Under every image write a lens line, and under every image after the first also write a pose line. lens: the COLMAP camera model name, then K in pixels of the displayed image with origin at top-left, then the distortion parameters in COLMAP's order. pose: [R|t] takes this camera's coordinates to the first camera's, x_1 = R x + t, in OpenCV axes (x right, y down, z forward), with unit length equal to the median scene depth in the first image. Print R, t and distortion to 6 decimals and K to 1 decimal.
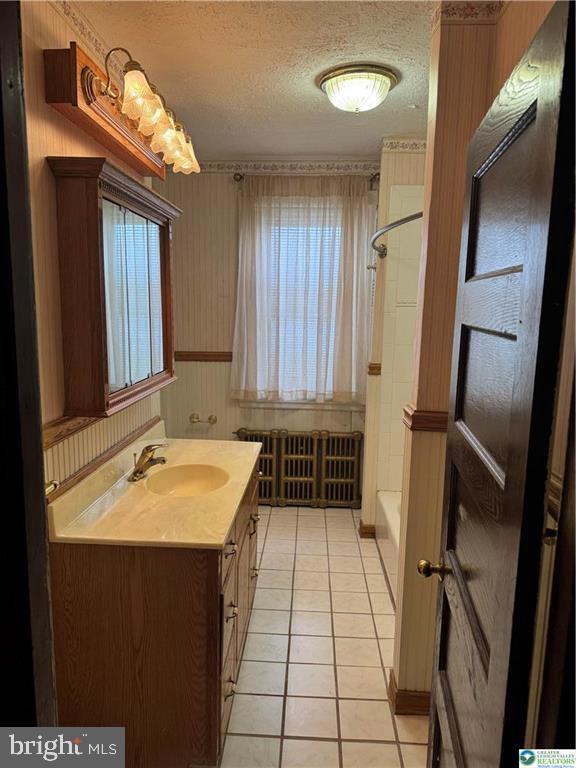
lens RADIAL K [[539.5, 0, 286.8], [0, 539.5, 387.6], [0, 0, 1]] dist [0.059571, -0.057627]
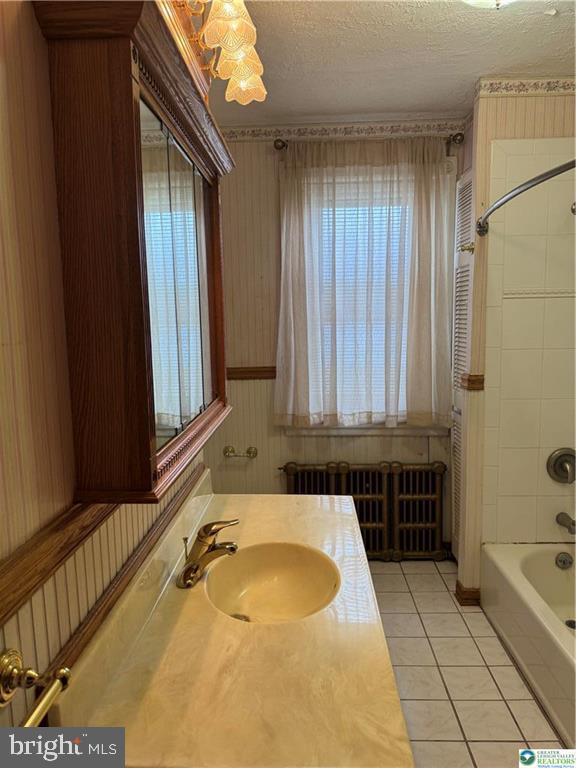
lens RADIAL K [[539.5, 0, 290.3], [0, 539.5, 377.7], [0, 0, 1]] dist [0.059571, -0.057627]
pose [[0.999189, -0.036744, 0.016478, -0.100360], [0.037358, 0.998553, -0.038689, -0.019877], [-0.015032, 0.039274, 0.999115, 0.228358]]
